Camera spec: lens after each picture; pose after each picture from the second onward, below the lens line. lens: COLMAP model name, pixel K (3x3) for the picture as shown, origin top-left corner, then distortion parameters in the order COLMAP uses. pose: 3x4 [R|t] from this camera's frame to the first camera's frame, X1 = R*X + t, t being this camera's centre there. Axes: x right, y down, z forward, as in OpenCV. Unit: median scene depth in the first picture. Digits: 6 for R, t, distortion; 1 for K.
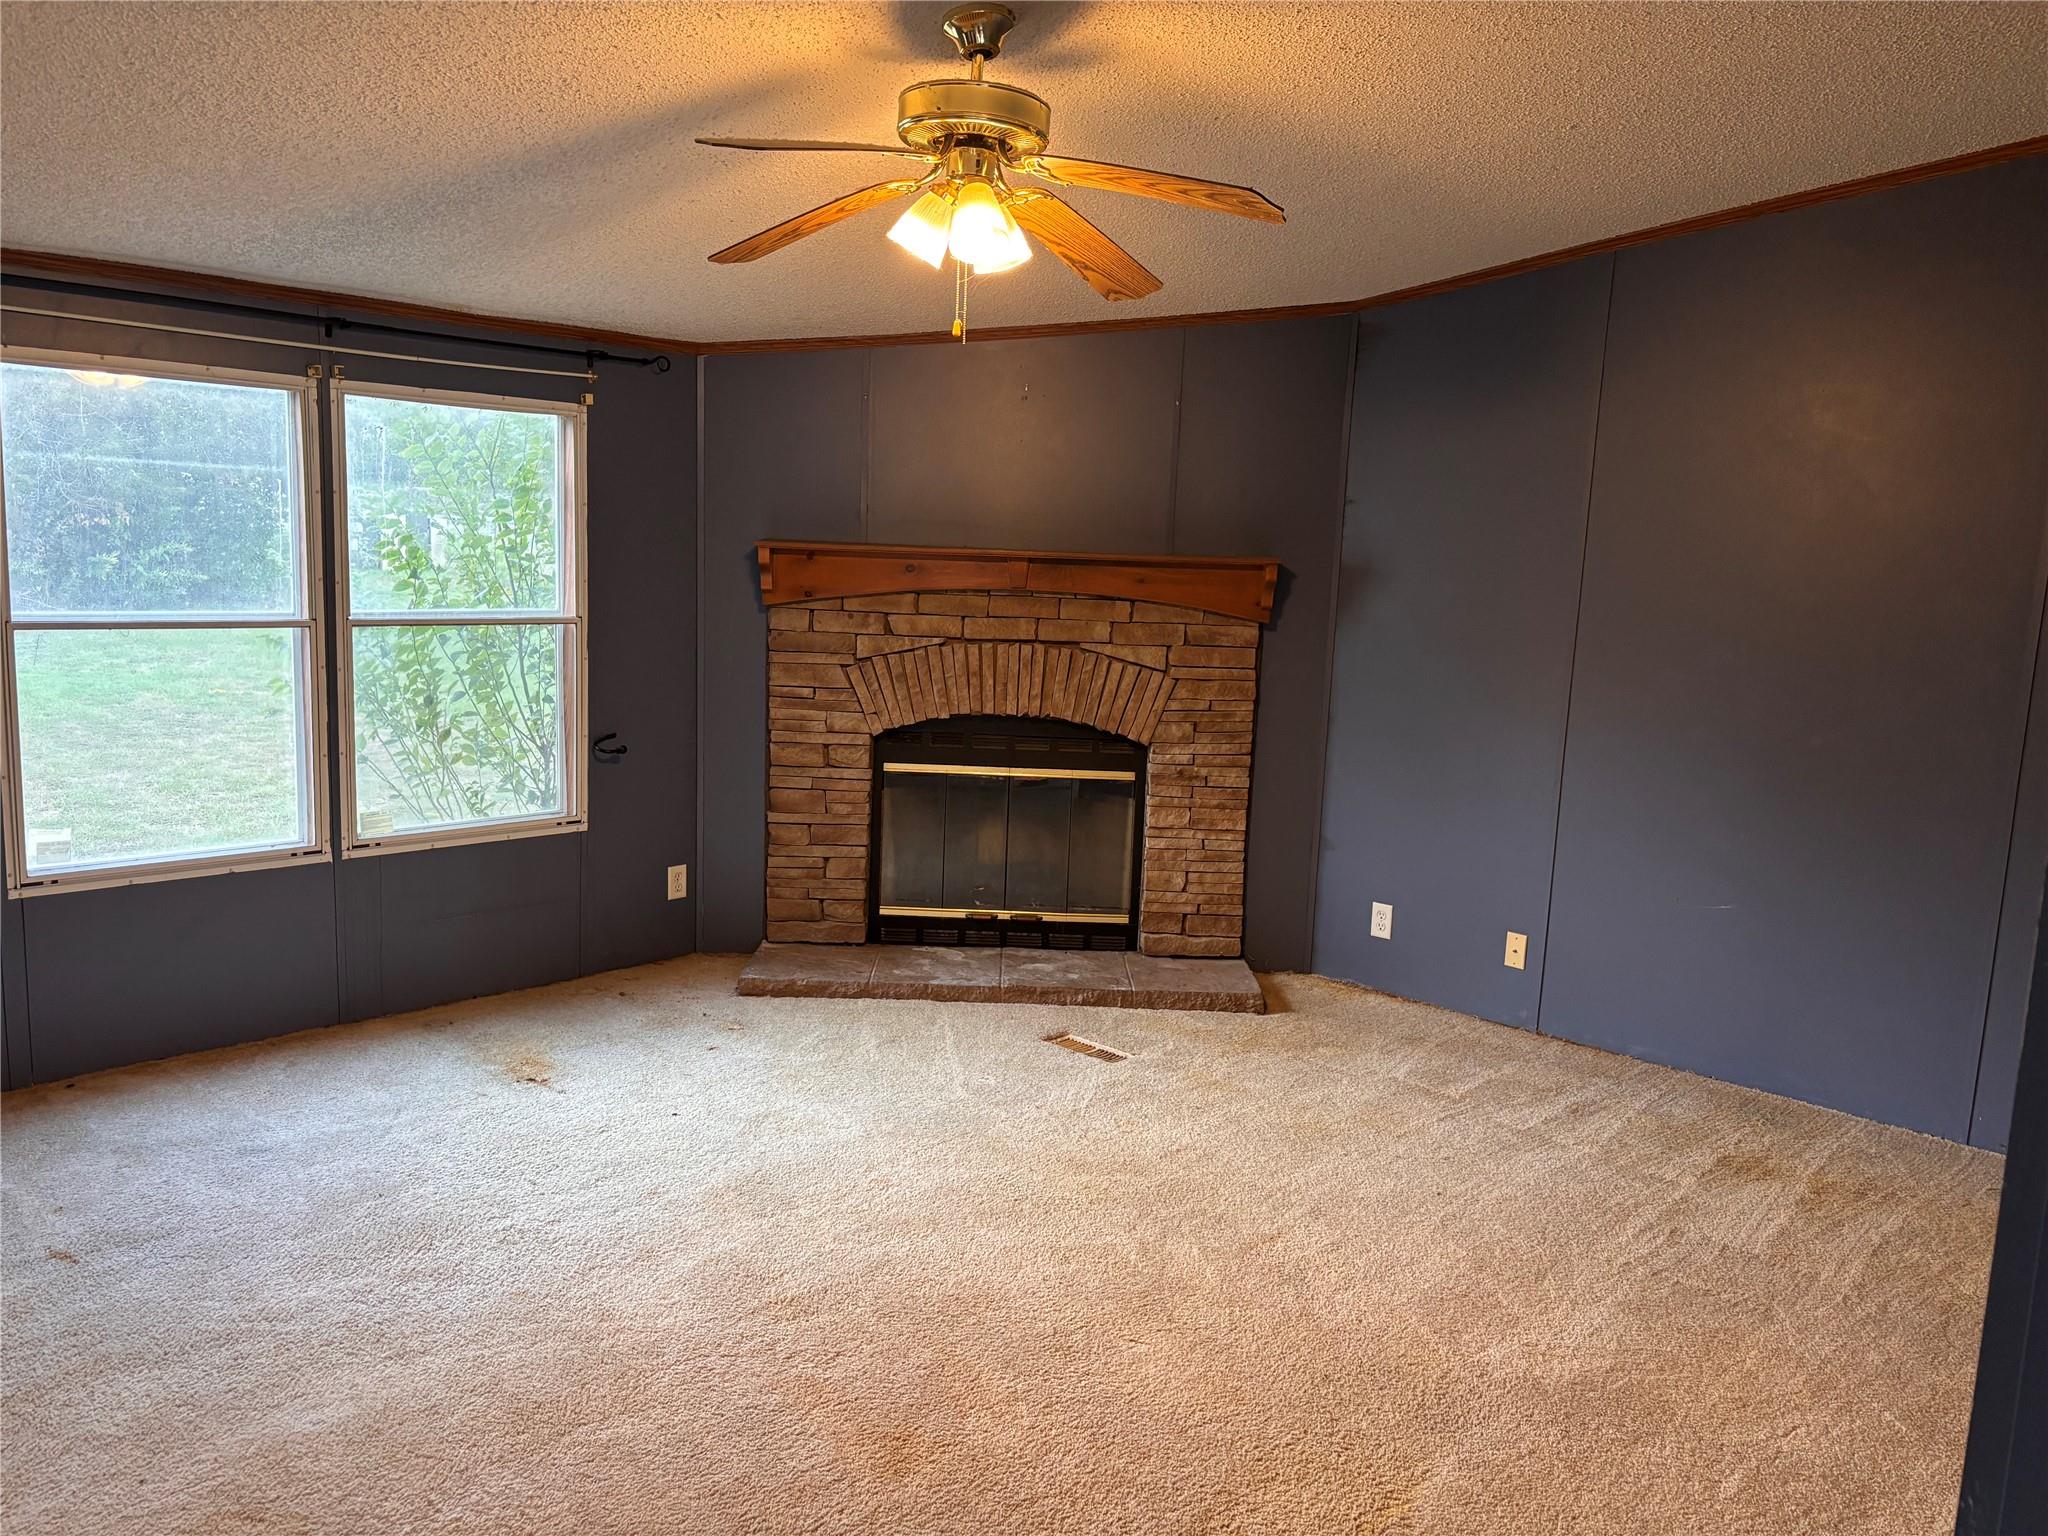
lens RADIAL K [[1557.8, 0, 1014.4], [0, 1557.8, 761.1], [0, 0, 1]] dist [0.070025, -0.088381]
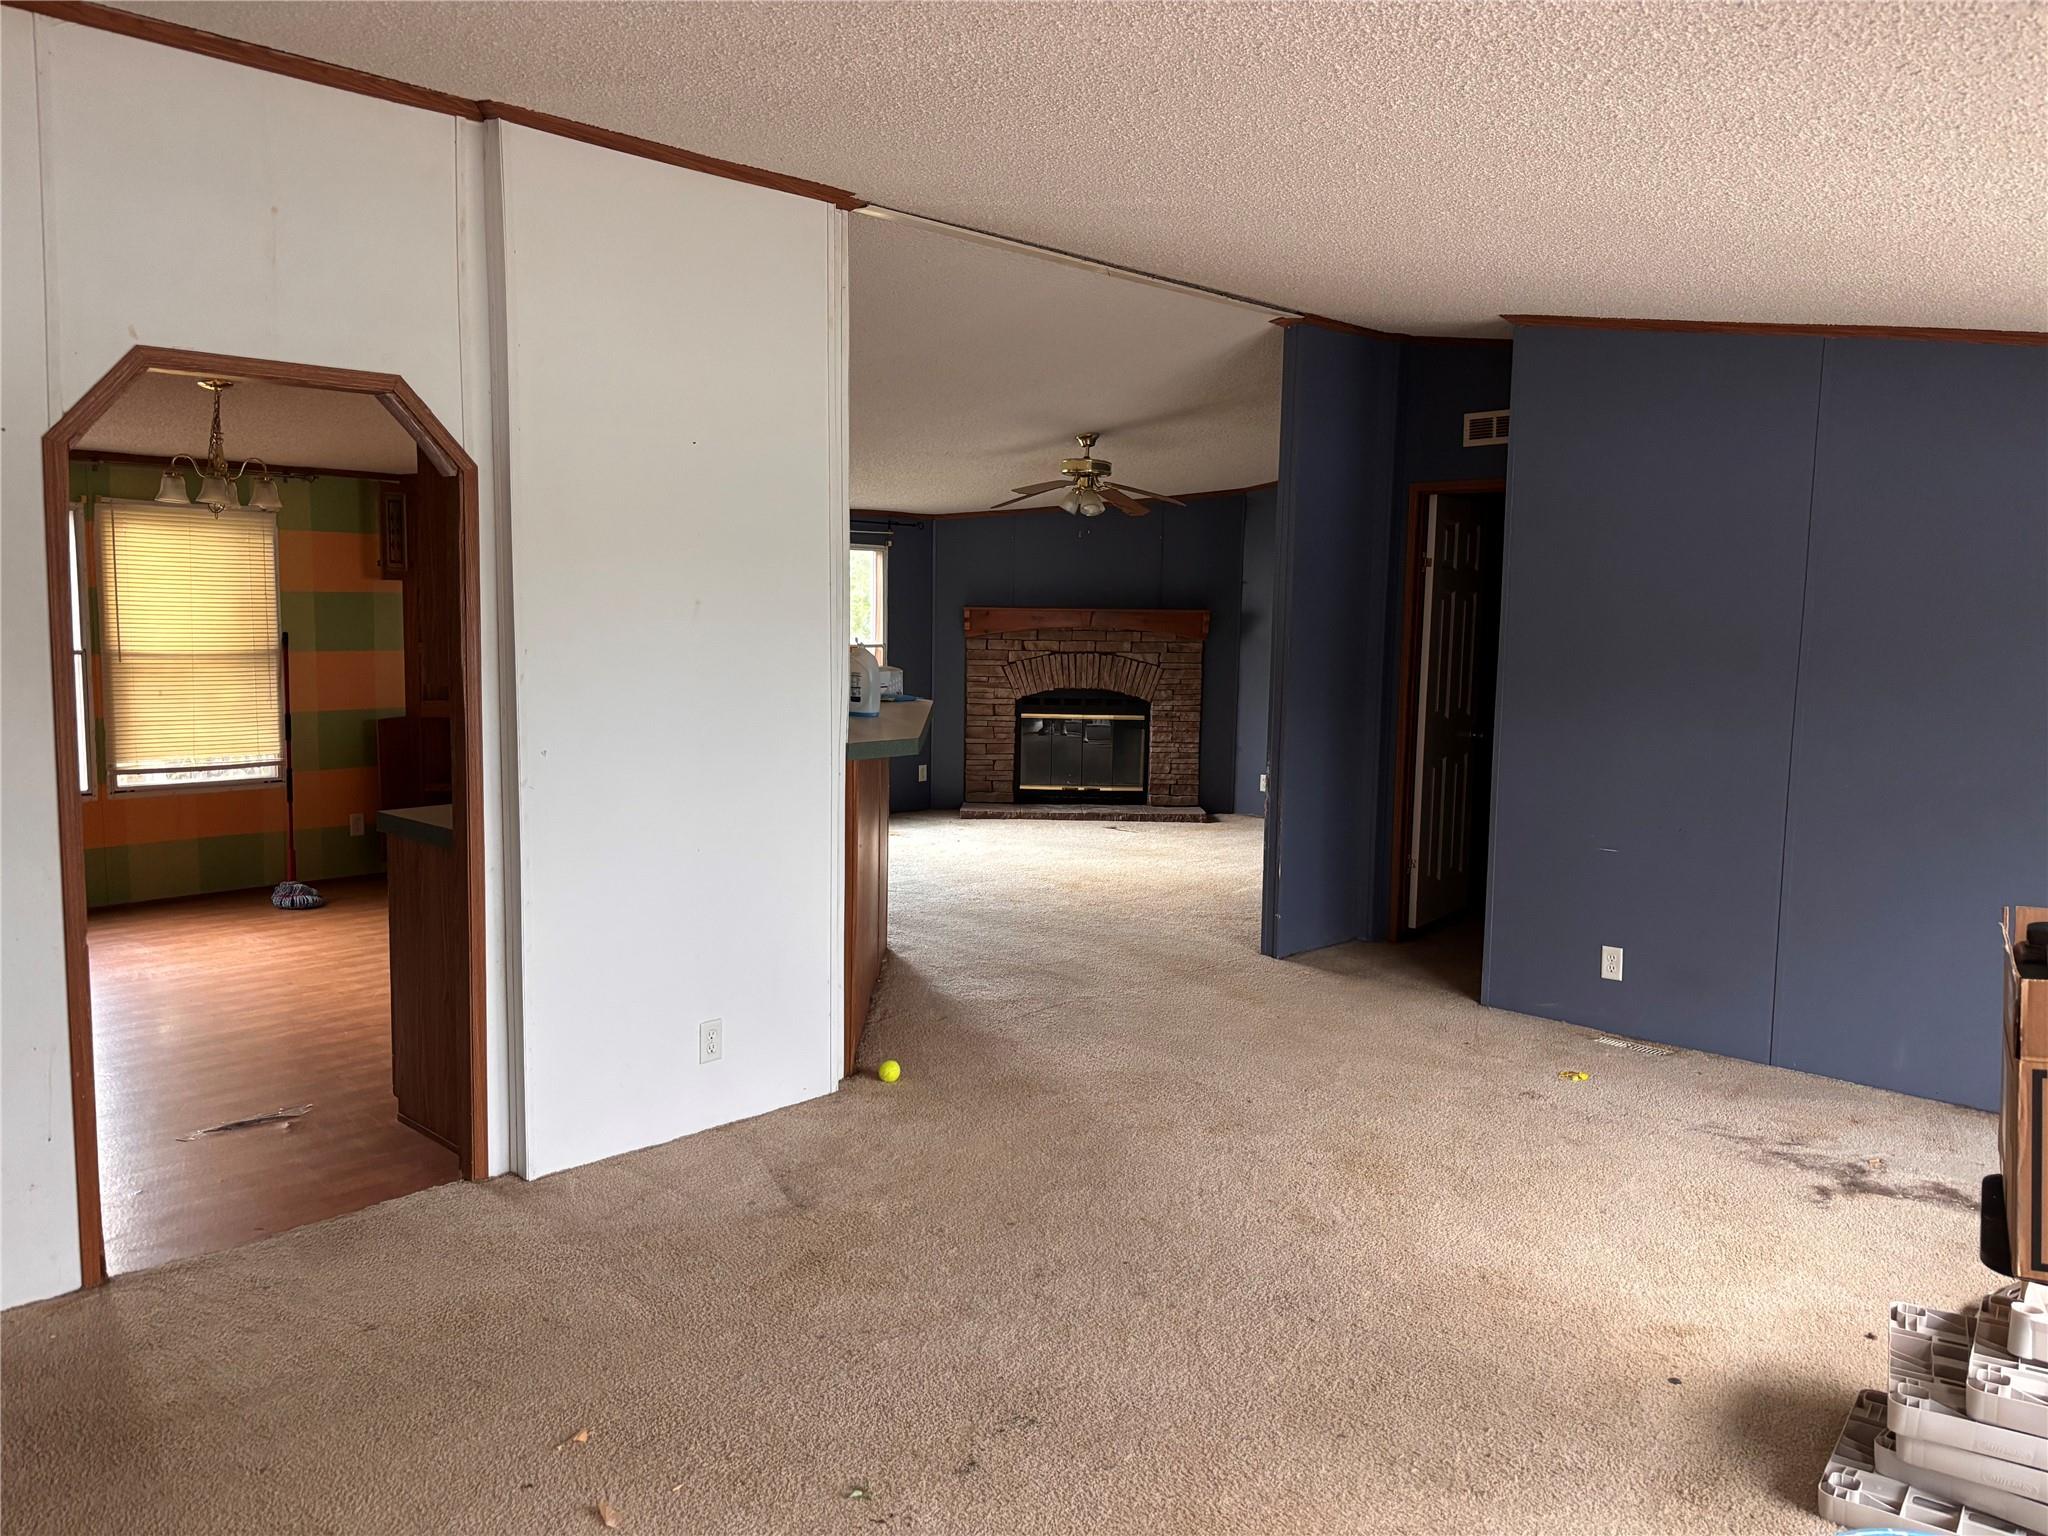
lens RADIAL K [[1557.8, 0, 1037.8], [0, 1557.8, 760.1], [0, 0, 1]] dist [0.070025, -0.088381]
pose [[0.999742, -0.020170, 0.010471, -0.086374], [0.020563, 0.999034, -0.038846, 0.144334], [-0.009677, 0.039051, 0.999190, -1.055606]]
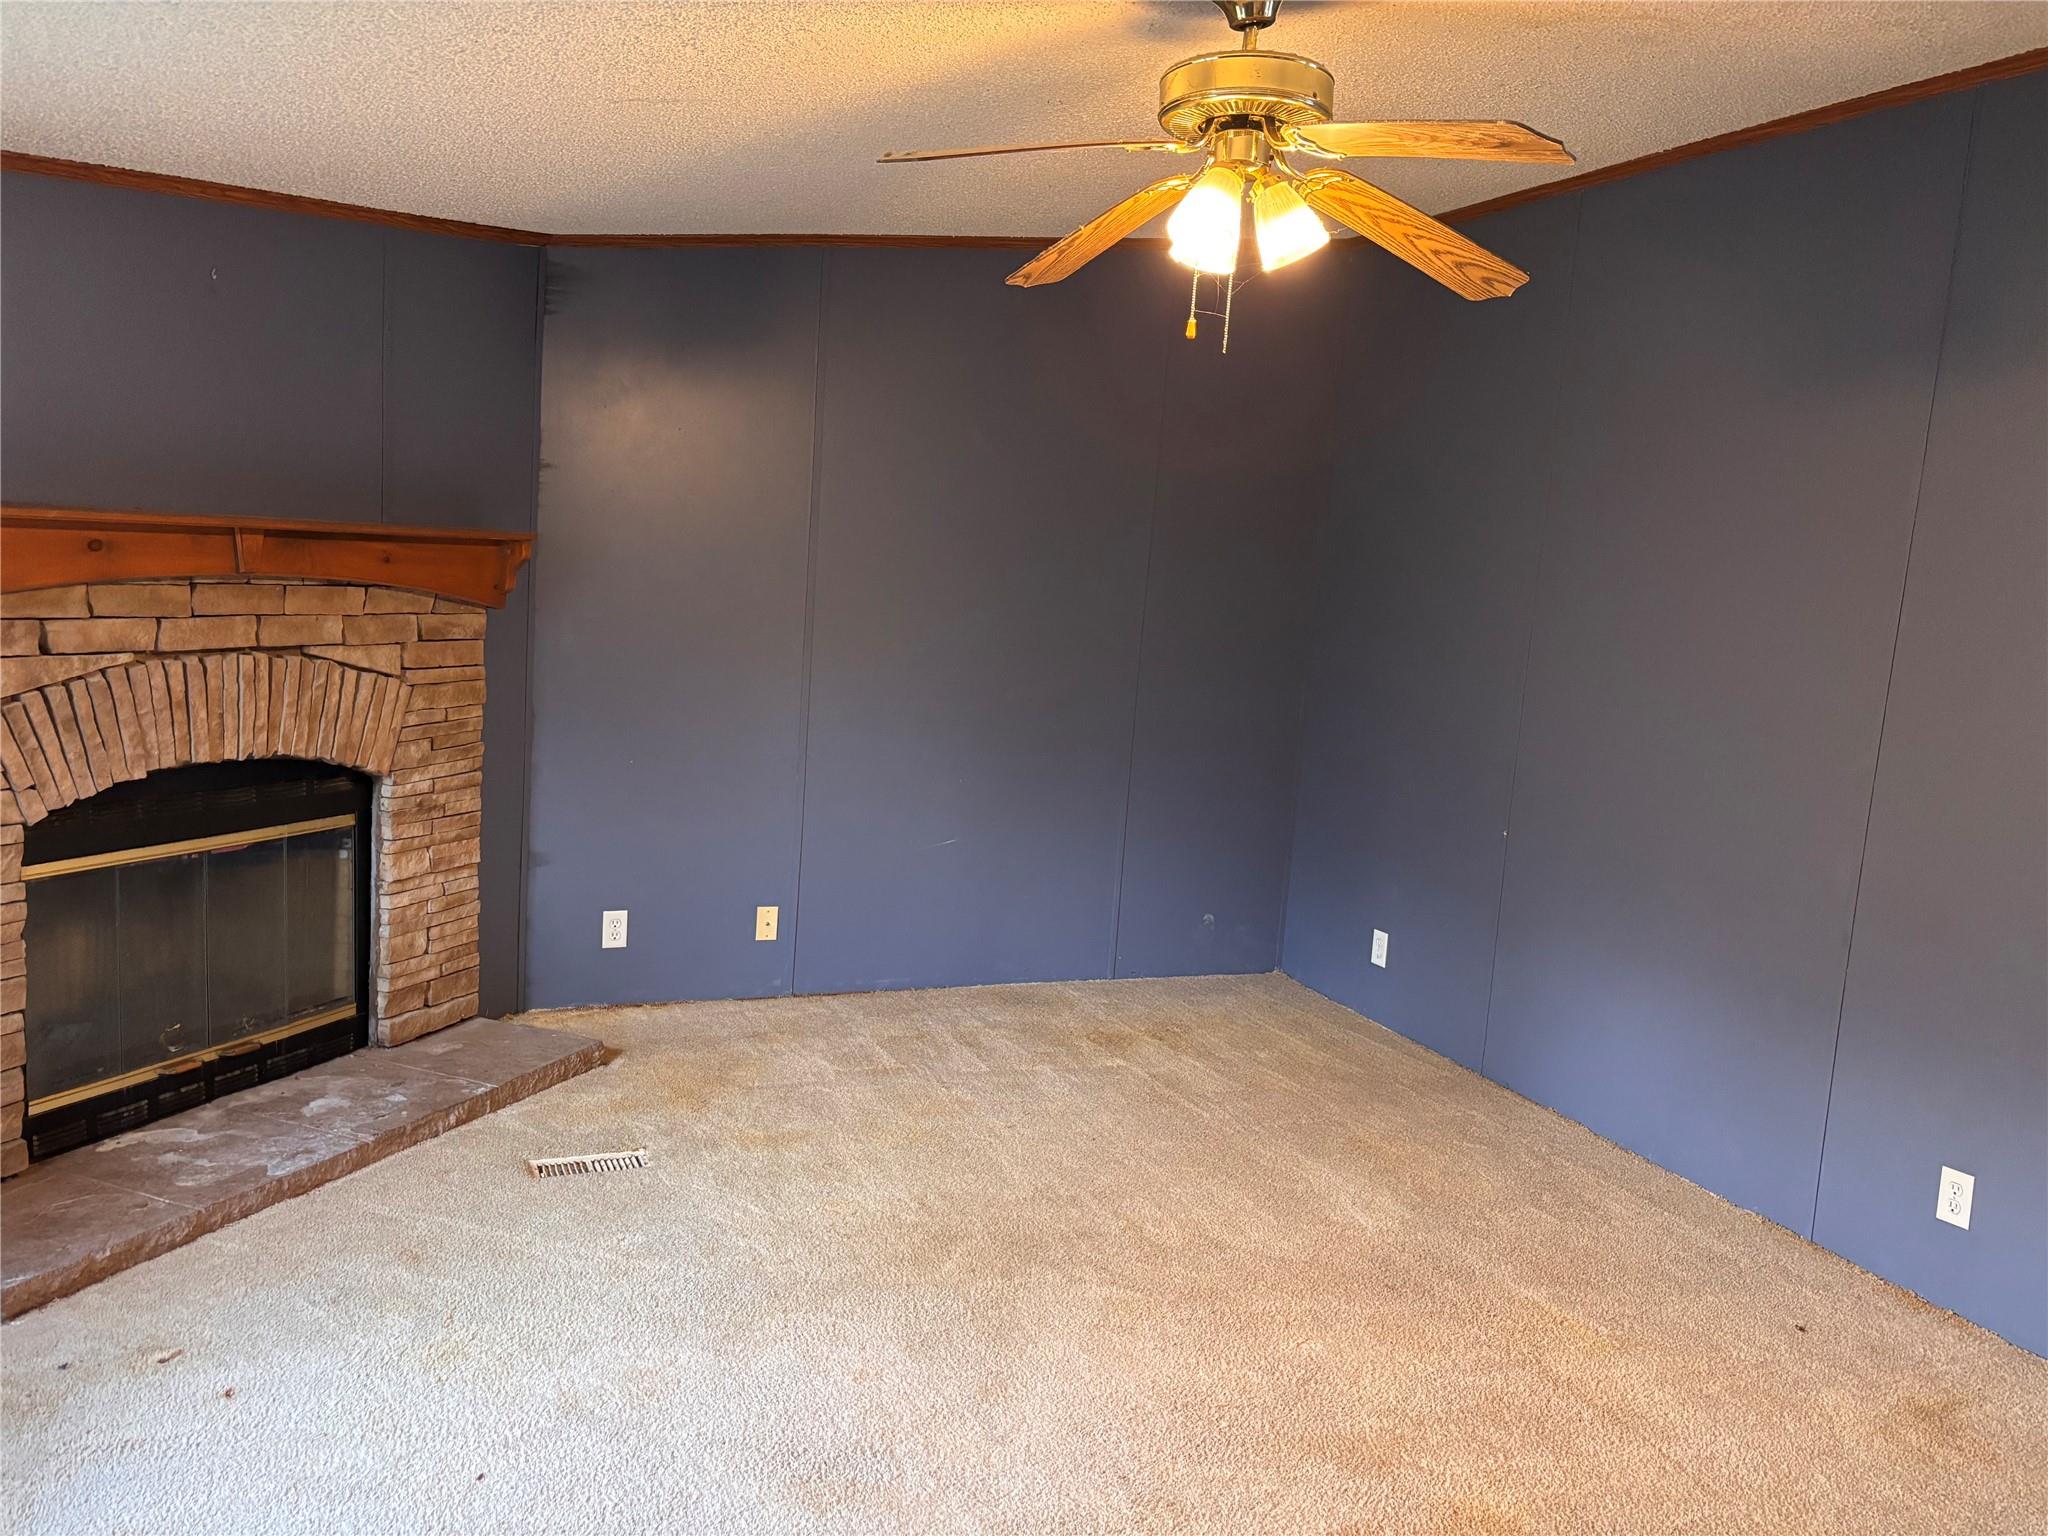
lens RADIAL K [[1557.8, 0, 1006.9], [0, 1557.8, 765.6], [0, 0, 1]] dist [0.070025, -0.088381]
pose [[0.401141, -0.136326, 0.905815, -0.486342], [0.083197, 0.990199, 0.112182, -0.075837], [-0.912230, 0.030360, 0.408551, 0.413317]]
